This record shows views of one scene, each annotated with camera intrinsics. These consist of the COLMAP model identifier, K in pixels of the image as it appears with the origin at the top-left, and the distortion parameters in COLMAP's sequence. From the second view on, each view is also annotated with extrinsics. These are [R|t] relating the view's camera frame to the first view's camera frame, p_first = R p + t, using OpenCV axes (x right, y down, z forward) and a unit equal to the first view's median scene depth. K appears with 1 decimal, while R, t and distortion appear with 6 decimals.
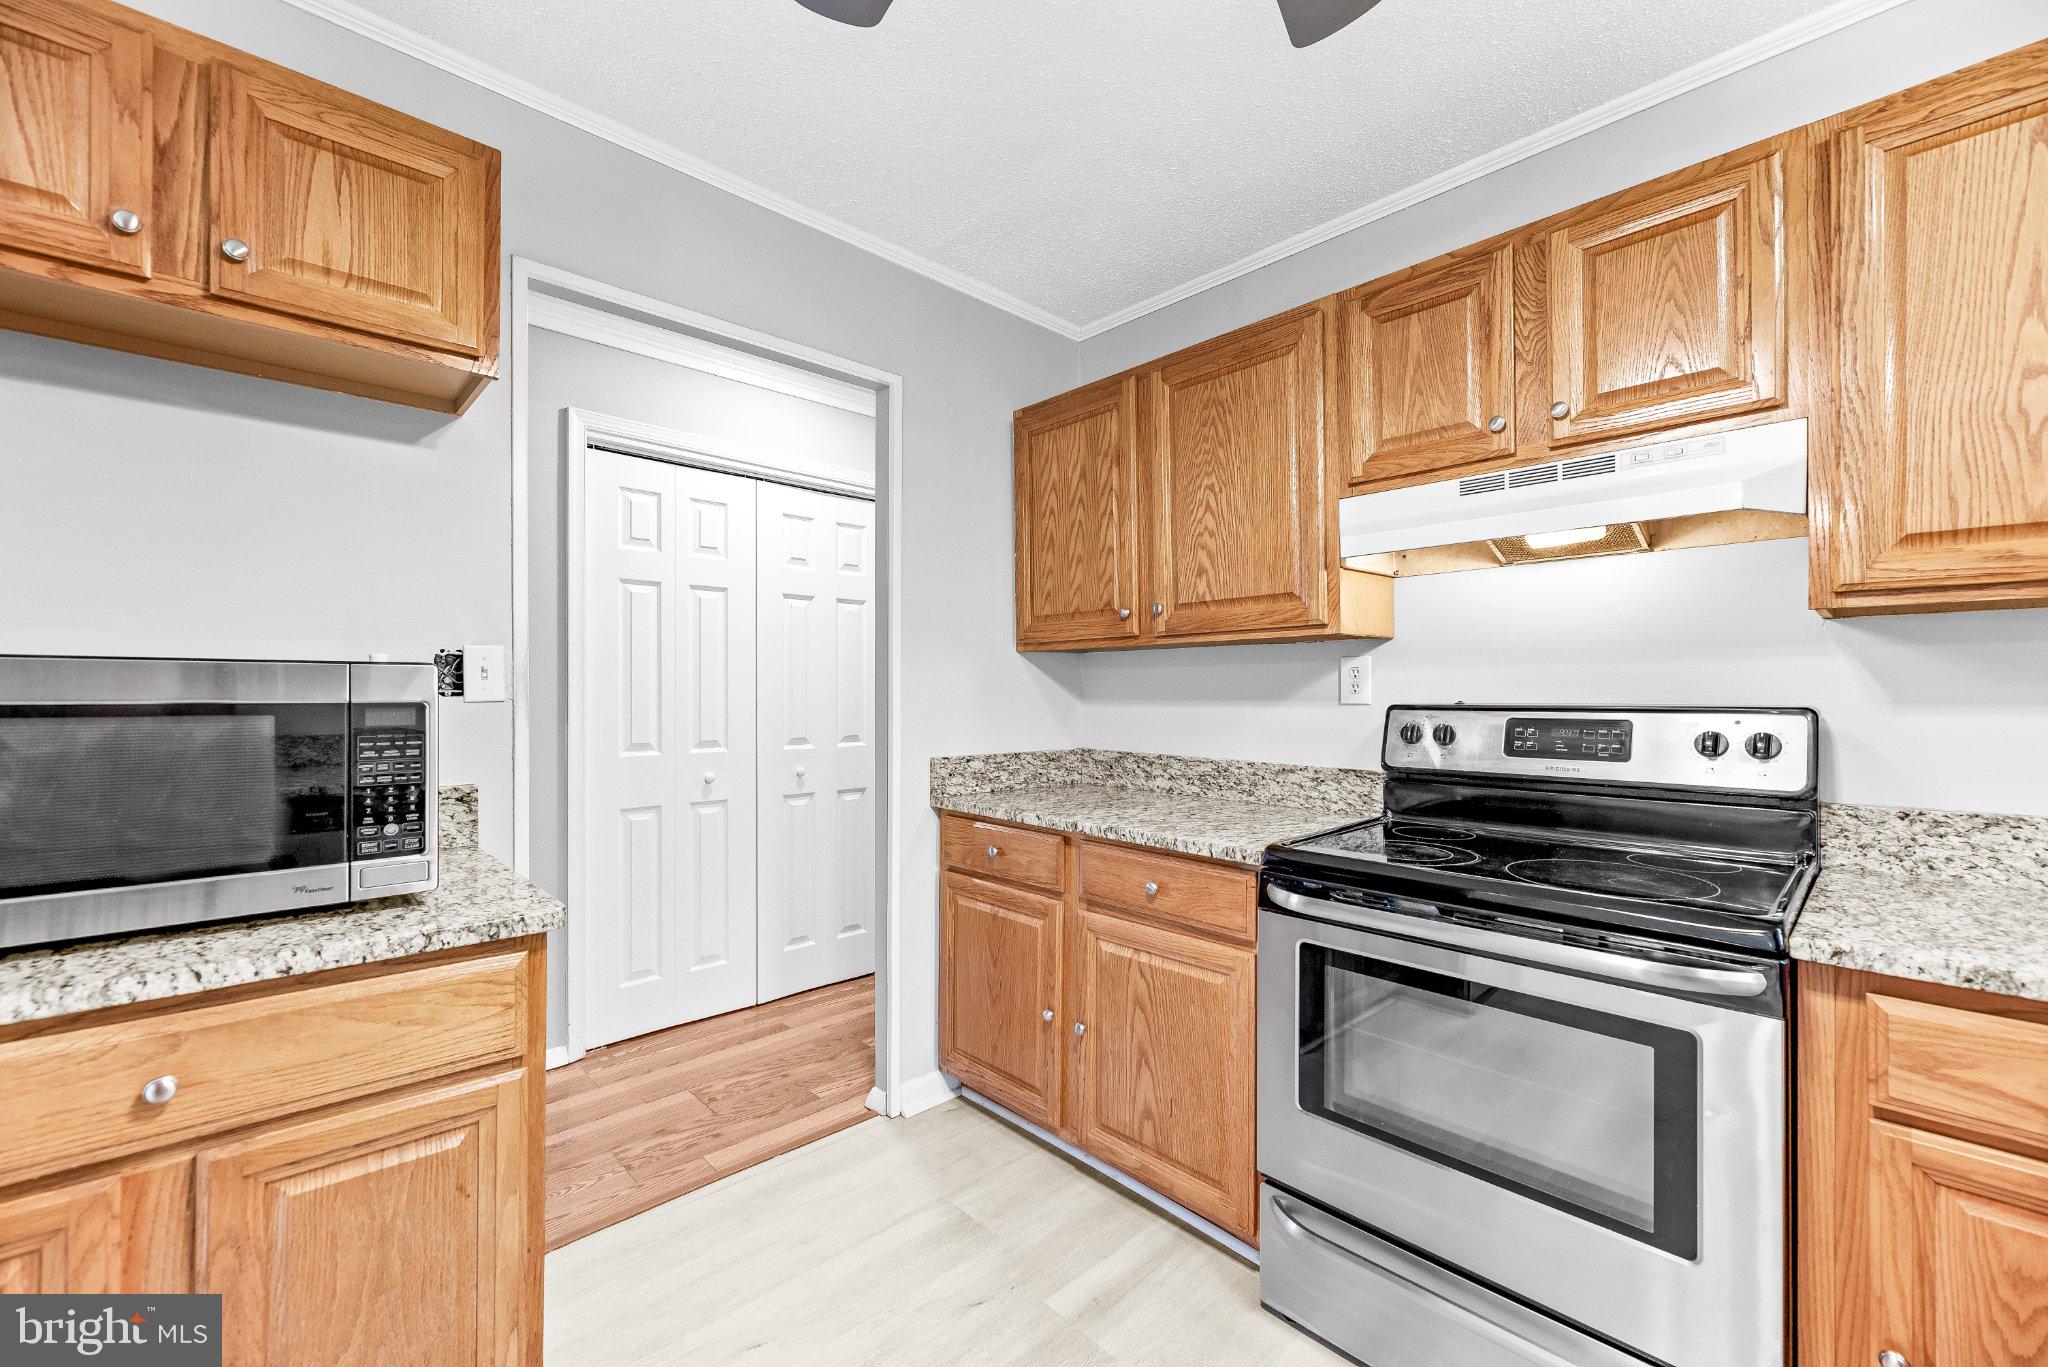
lens RADIAL K [[826.7, 0, 1014.3], [0, 826.7, 691.3], [0, 0, 1]] dist [0.000057, -0.000194]
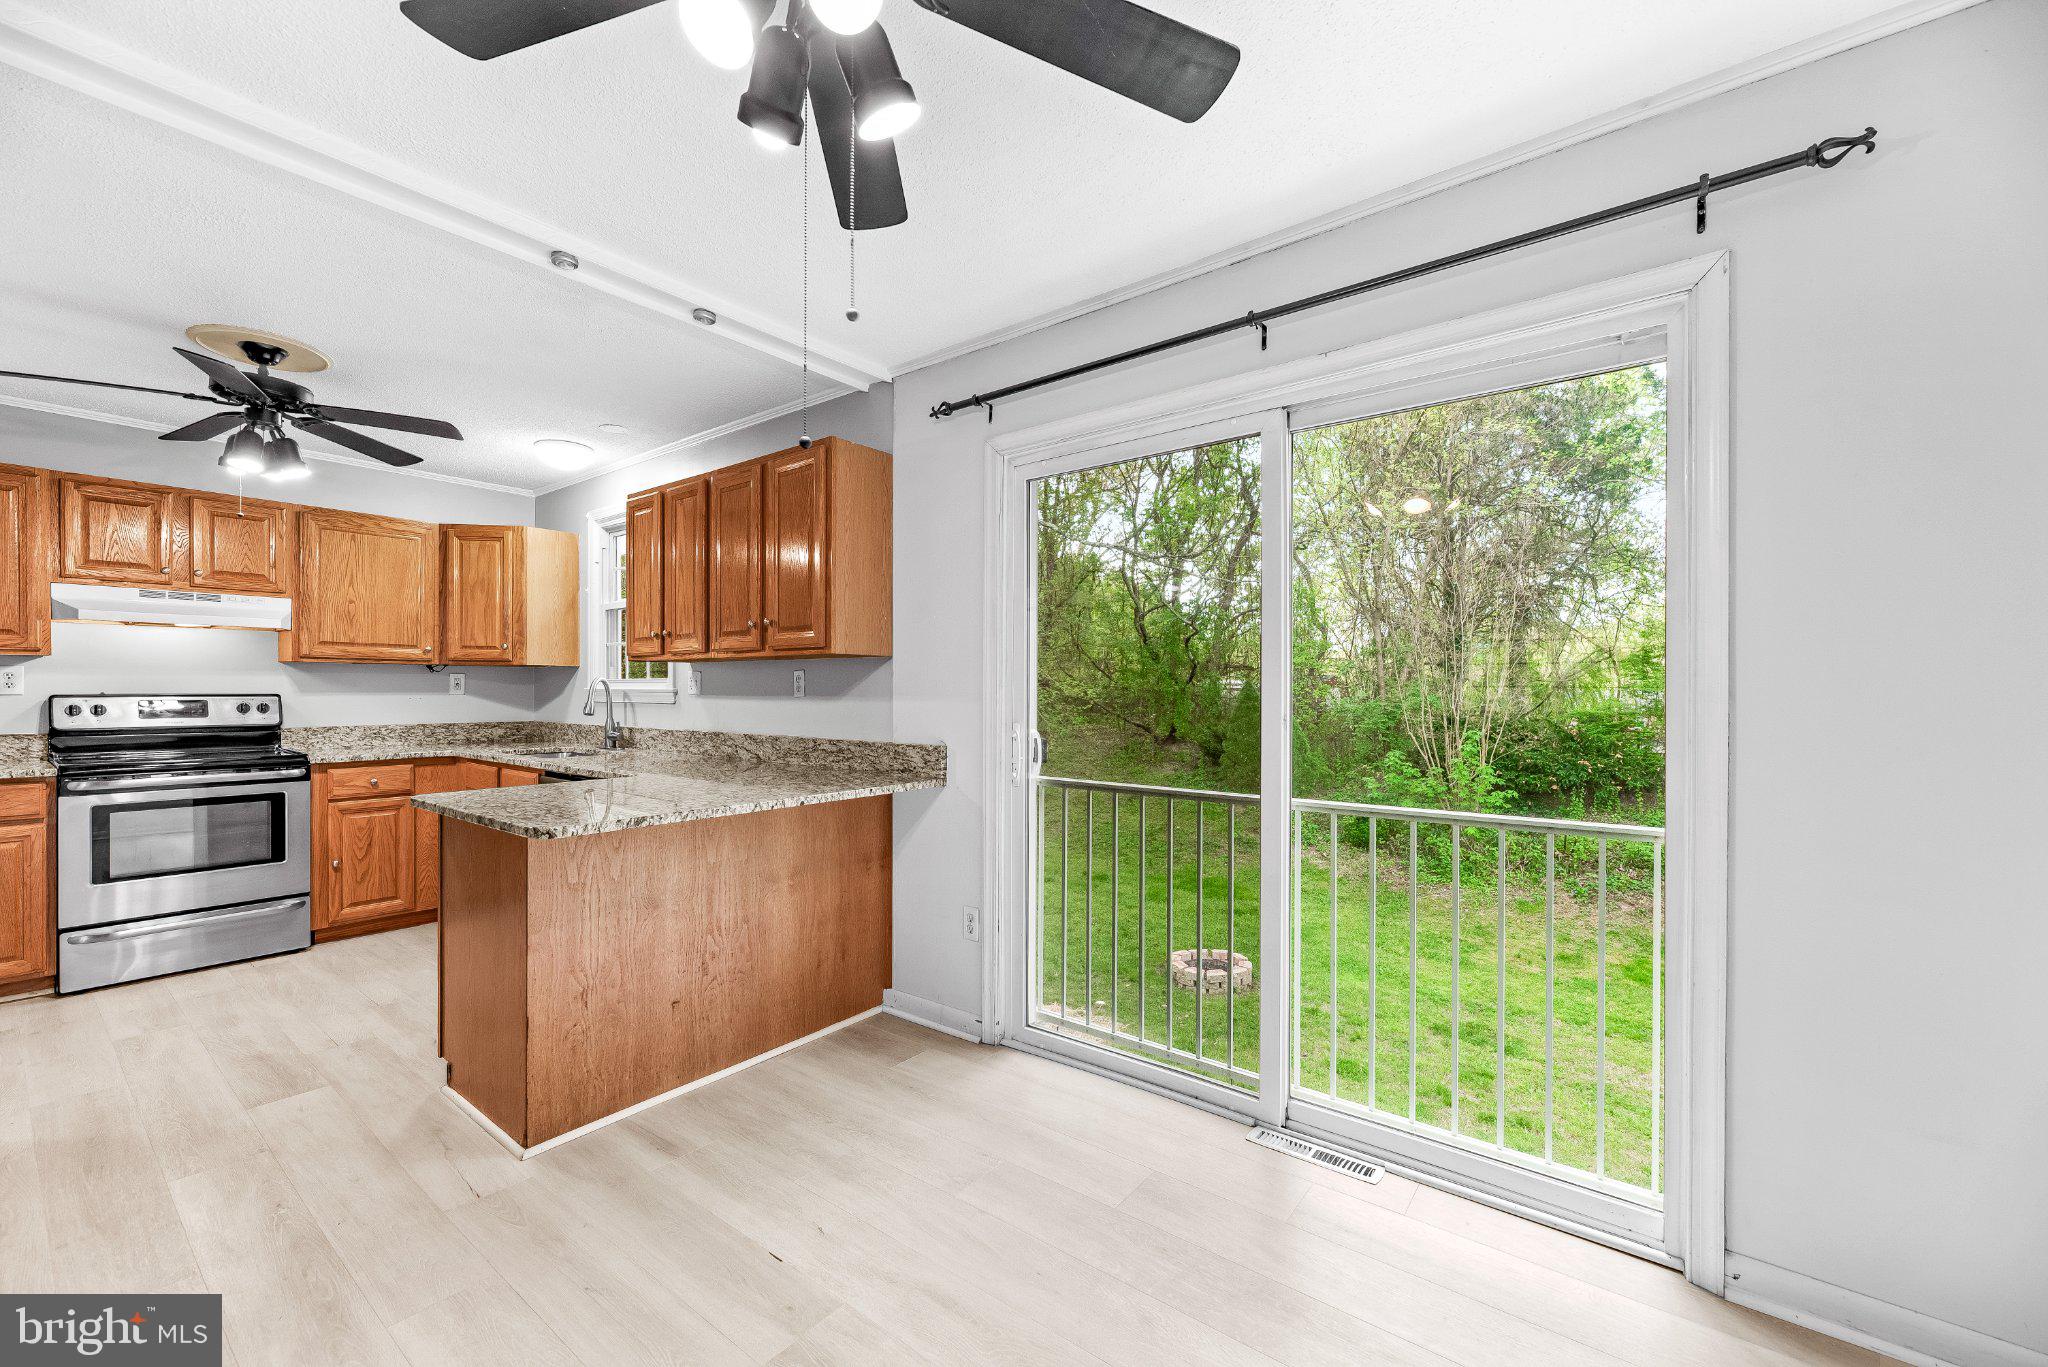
lens RADIAL K [[822.9, 0, 1016.6], [0, 822.9, 693.1], [0, 0, 1]] dist [-0.000206, 0.000033]
pose [[-0.152616, -0.004040, 0.988277, -1.941688], [-0.004069, 0.999986, 0.003460, -0.001912], [-0.988277, -0.003493, -0.152630, -0.937676]]
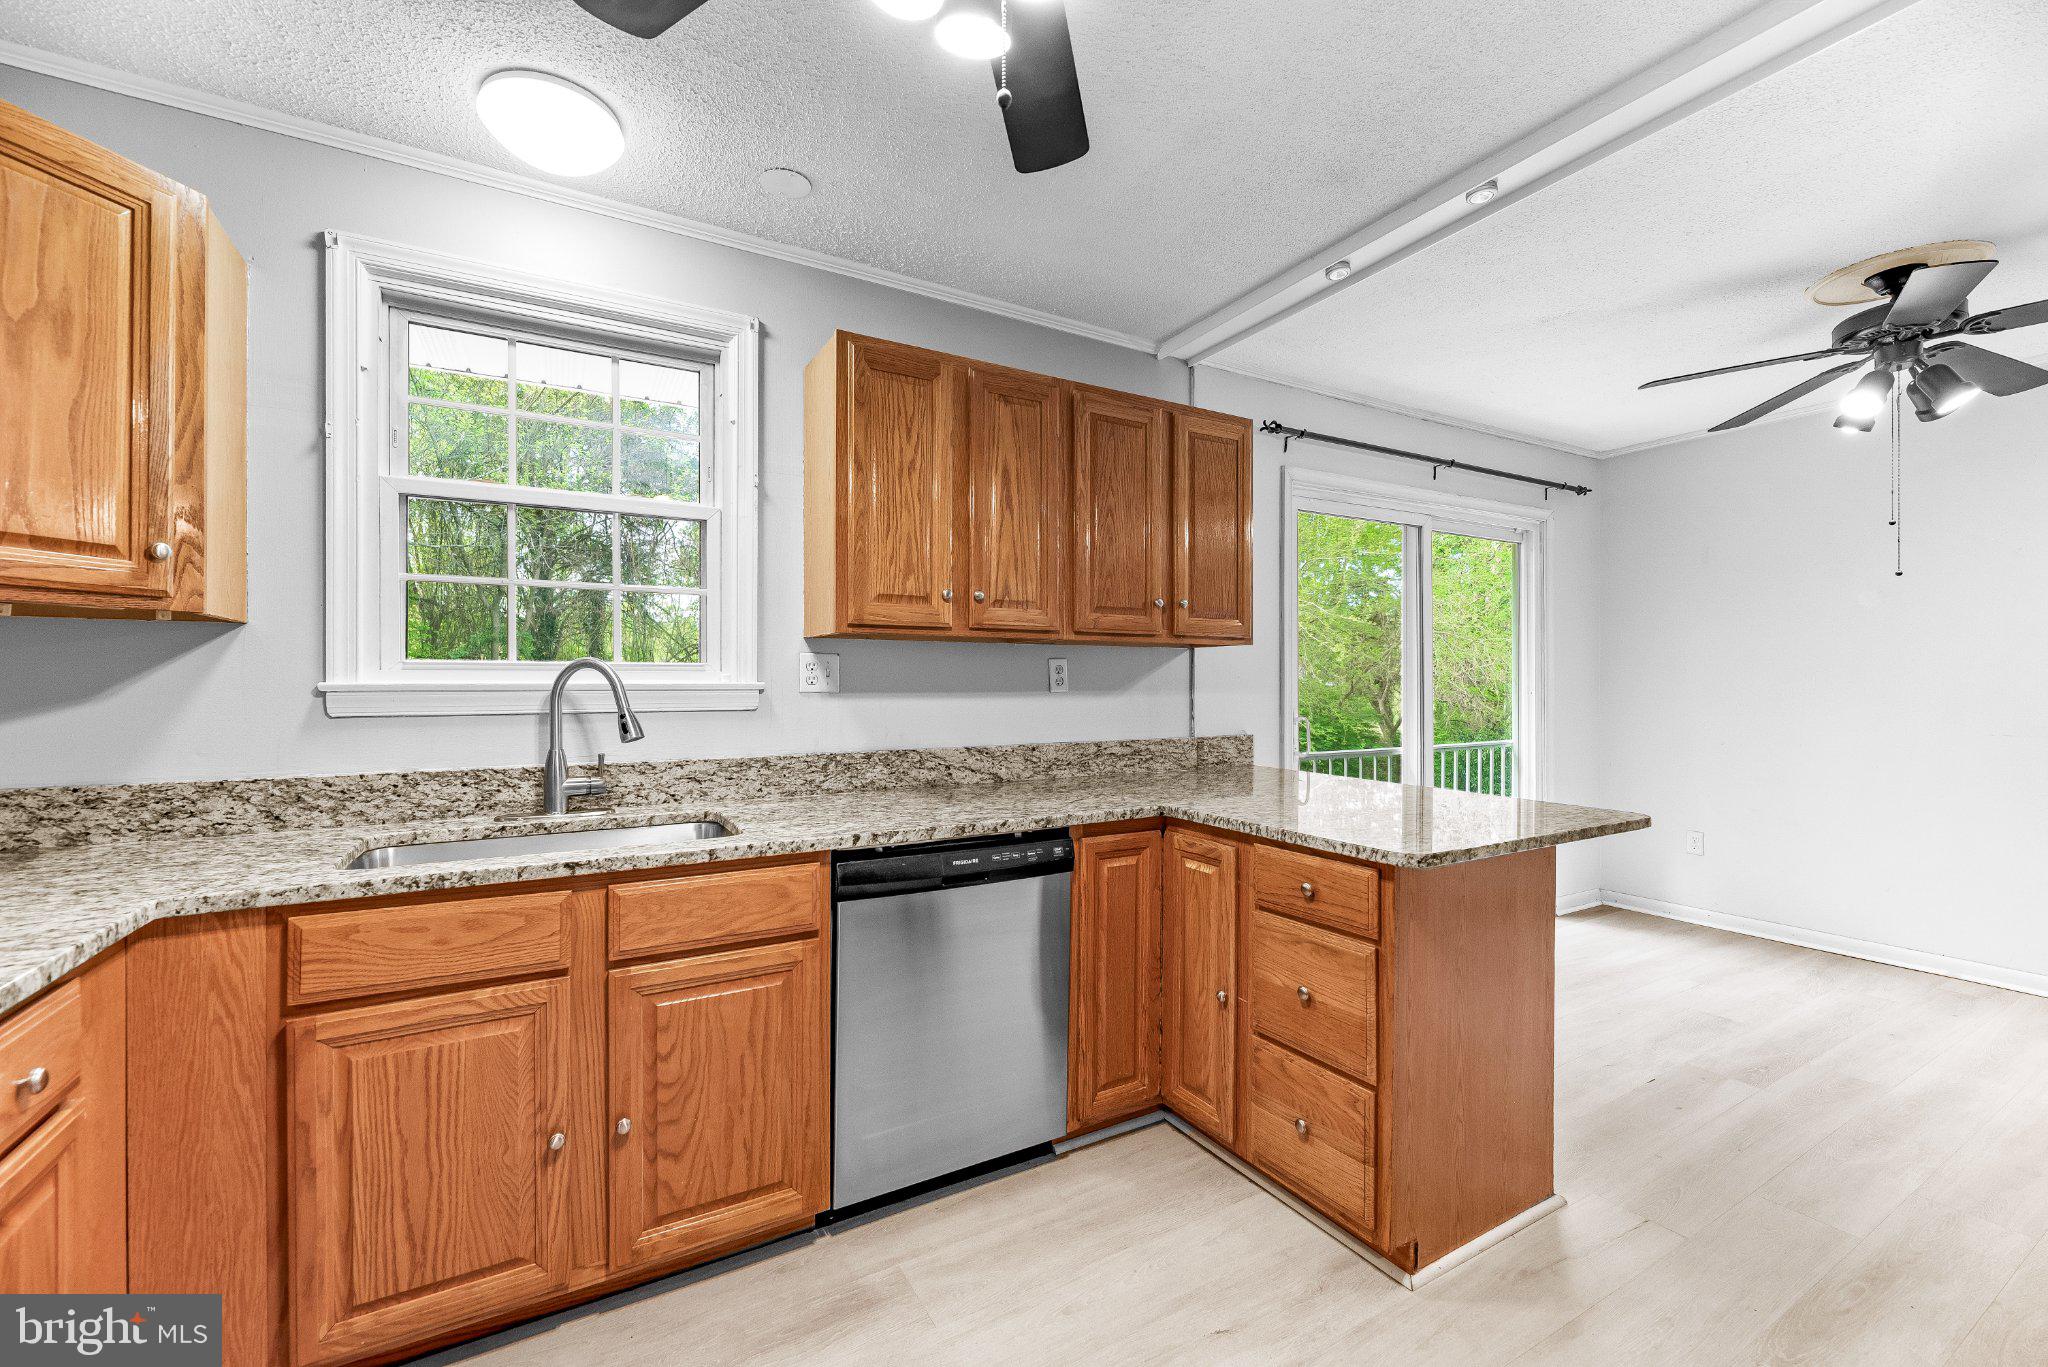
lens RADIAL K [[828.0, 0, 1019.2], [0, 828.0, 682.8], [0, 0, 1]] dist [-0.000495, -0.000444]
pose [[-0.973111, 0.000275, 0.230338, -0.080887], [0.000352, 1.000000, 0.000295, -0.002322], [-0.230338, 0.000368, -0.973111, 0.939644]]
